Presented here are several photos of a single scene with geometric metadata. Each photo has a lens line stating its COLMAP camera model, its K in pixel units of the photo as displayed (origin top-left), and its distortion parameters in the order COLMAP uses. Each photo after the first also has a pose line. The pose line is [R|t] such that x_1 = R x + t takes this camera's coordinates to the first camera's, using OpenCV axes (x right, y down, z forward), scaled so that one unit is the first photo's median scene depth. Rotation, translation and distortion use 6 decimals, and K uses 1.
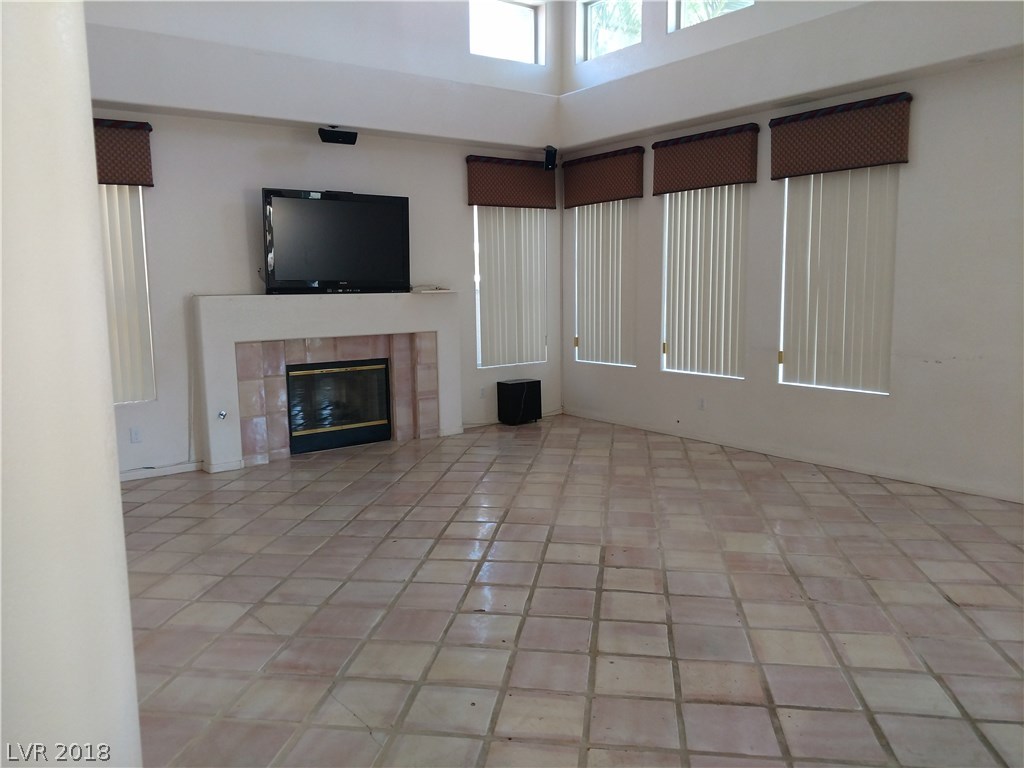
lens RADIAL K [[801.7, 0, 508.3], [0, 801.7, 382.5], [0, 0, 1]] dist [0.068365, -0.087898]
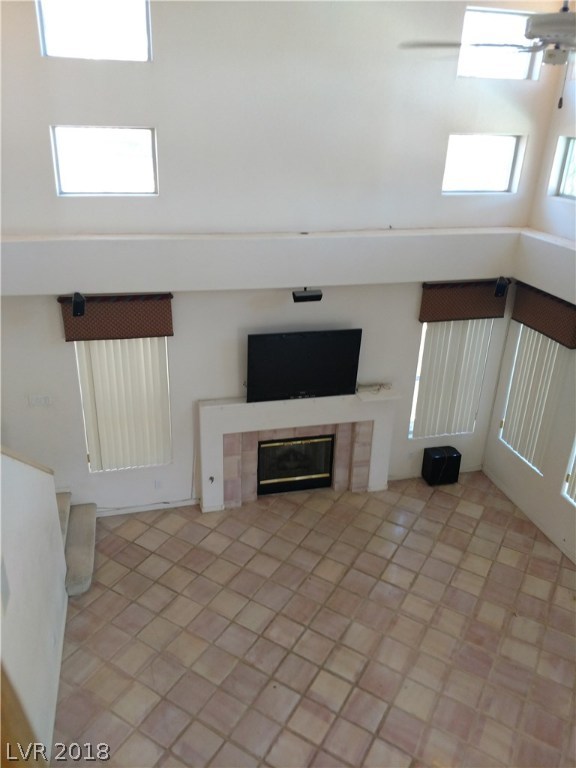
lens RADIAL K [[601.3, 0, 278.6], [0, 601.3, 366.5], [0, 0, 1]] dist [0.068365, -0.087898]
pose [[0.920854, 0.188650, -0.341232, 0.086893], [-0.086513, 0.952203, 0.292959, -0.450377], [0.380189, -0.240252, 0.893160, 0.108912]]
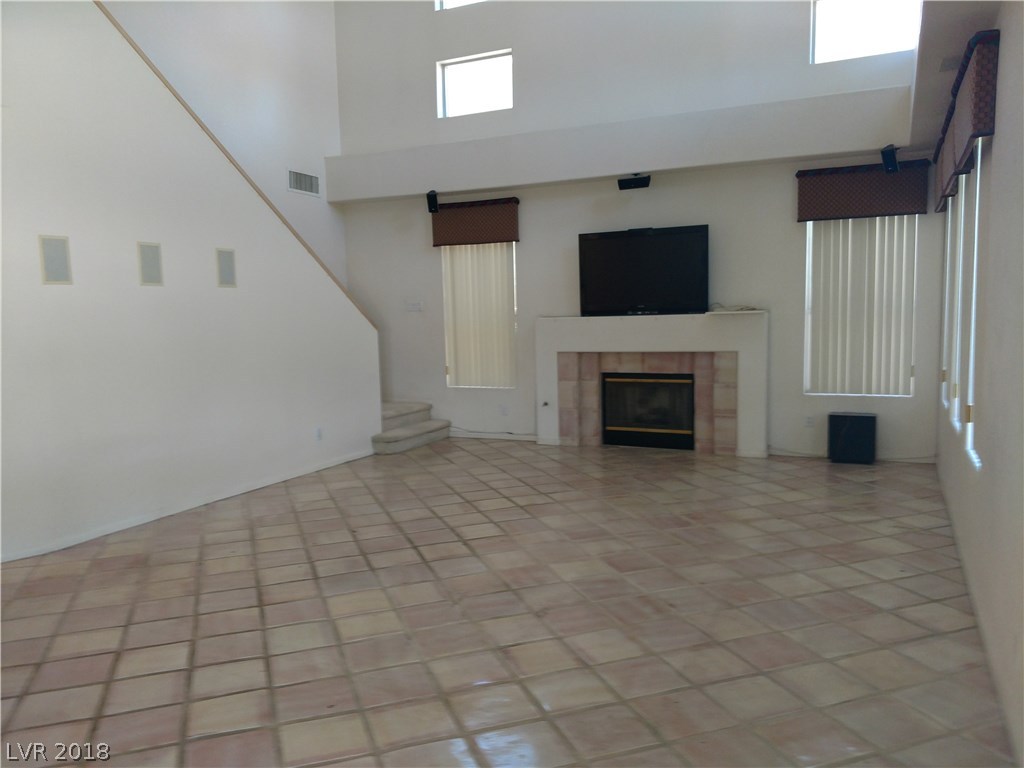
lens RADIAL K [[801.7, 0, 488.1], [0, 801.7, 380.6], [0, 0, 1]] dist [0.068365, -0.087898]
pose [[0.449265, 0.084924, -0.889353, 0.734942], [-0.098313, 0.994126, 0.045265, -0.046319], [0.887973, 0.067099, 0.454975, 0.278799]]
